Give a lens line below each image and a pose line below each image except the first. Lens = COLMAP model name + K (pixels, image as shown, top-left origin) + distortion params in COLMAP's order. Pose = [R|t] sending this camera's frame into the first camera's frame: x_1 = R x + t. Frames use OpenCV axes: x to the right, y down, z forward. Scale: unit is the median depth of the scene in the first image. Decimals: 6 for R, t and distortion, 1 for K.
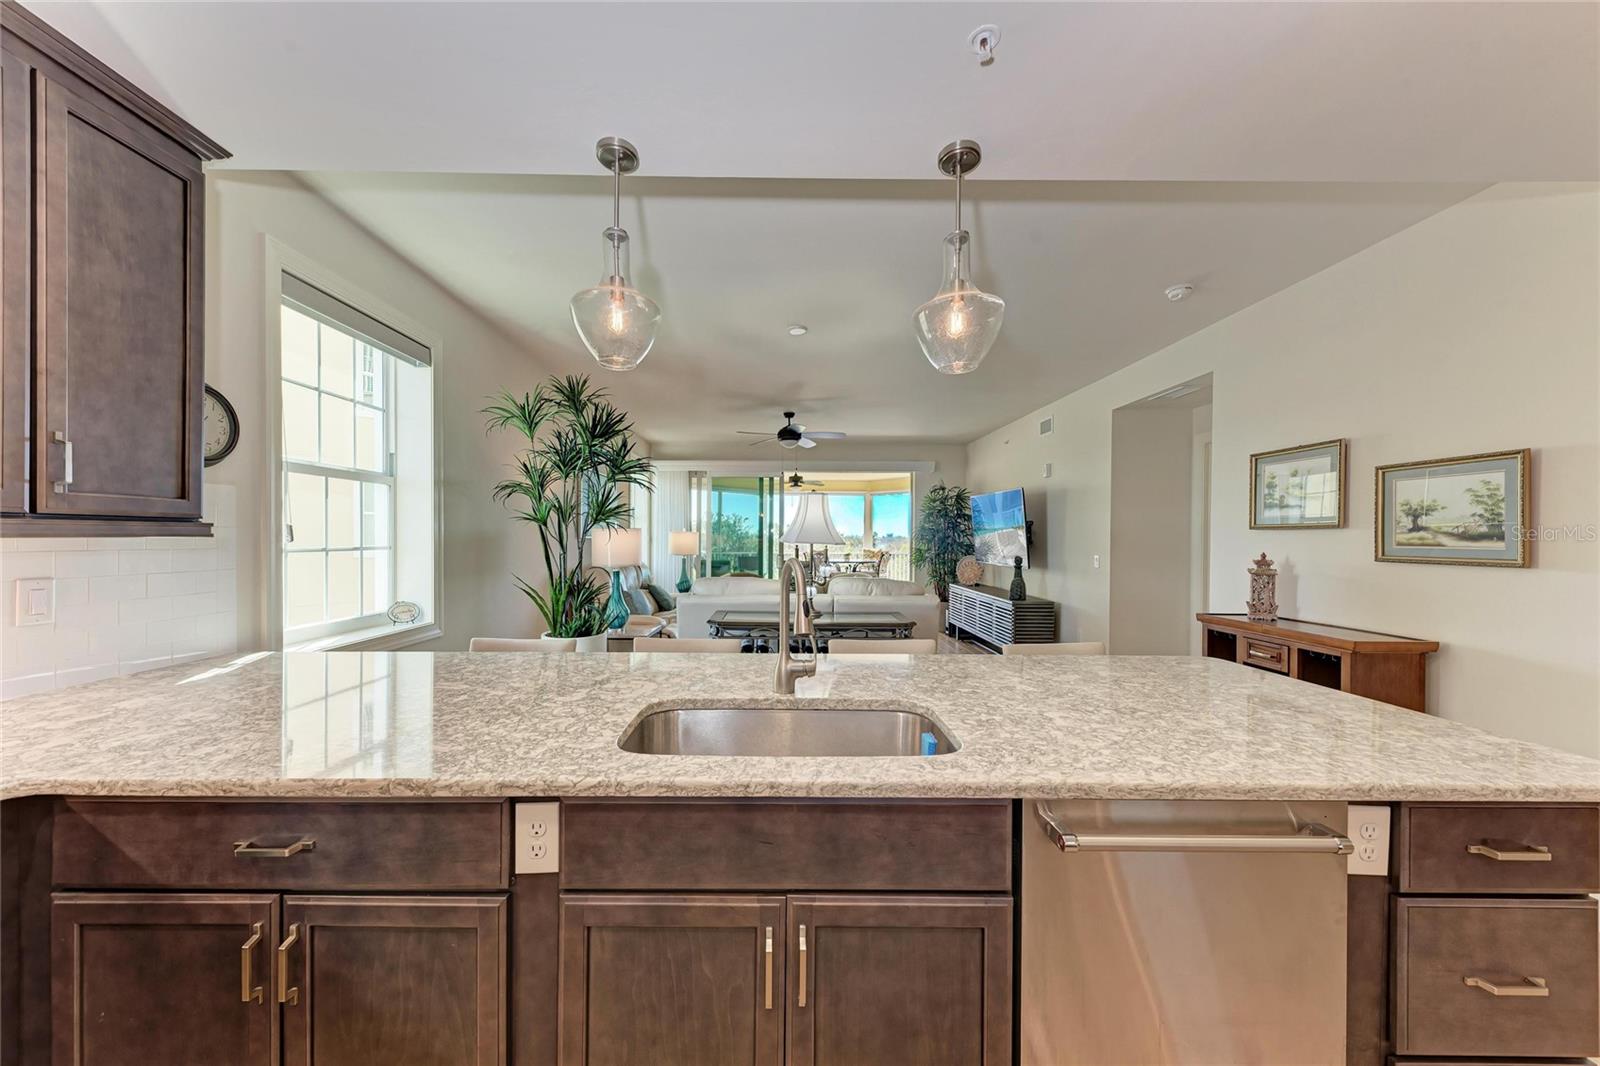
lens RADIAL K [[551.6, 0, 800.5], [0, 551.6, 542.9], [0, 0, 1]] dist [0.011567, -0.002393]
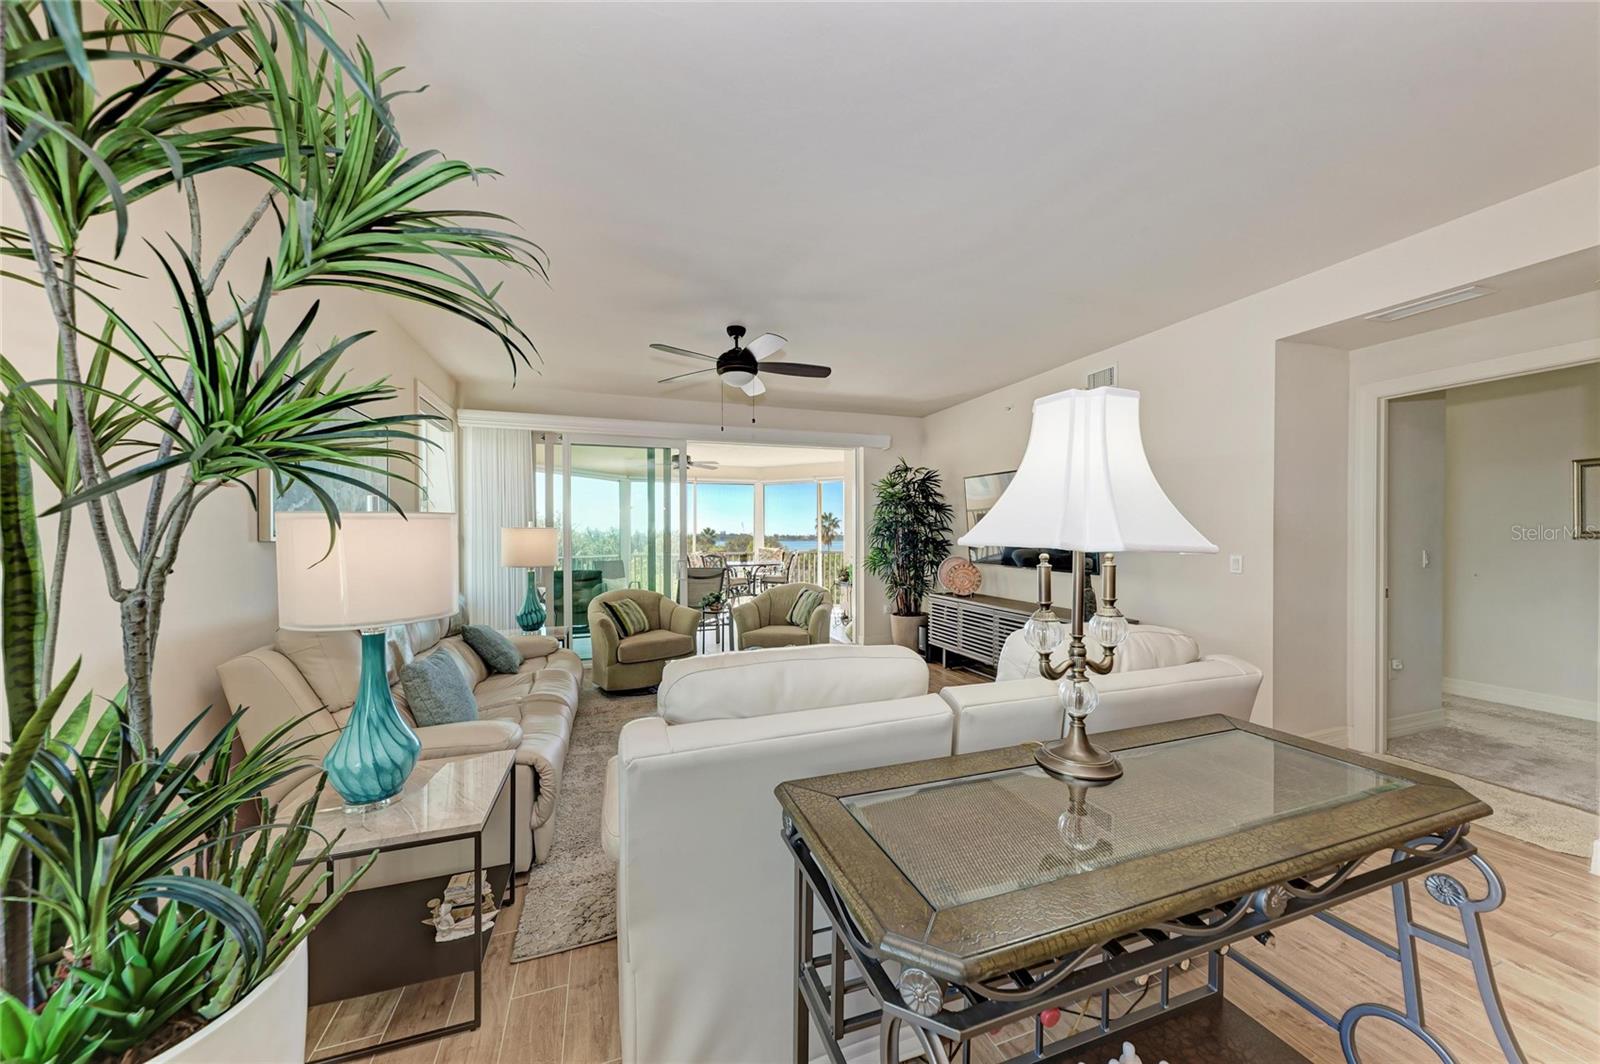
lens RADIAL K [[551.6, 0, 844.4], [0, 551.6, 535.7], [0, 0, 1]] dist [0.011567, -0.002393]
pose [[0.937657, -0.012134, 0.347349, -0.102006], [0.014786, 0.999878, -0.004986, -0.003079], [-0.347246, 0.009811, 0.937723, 0.328581]]
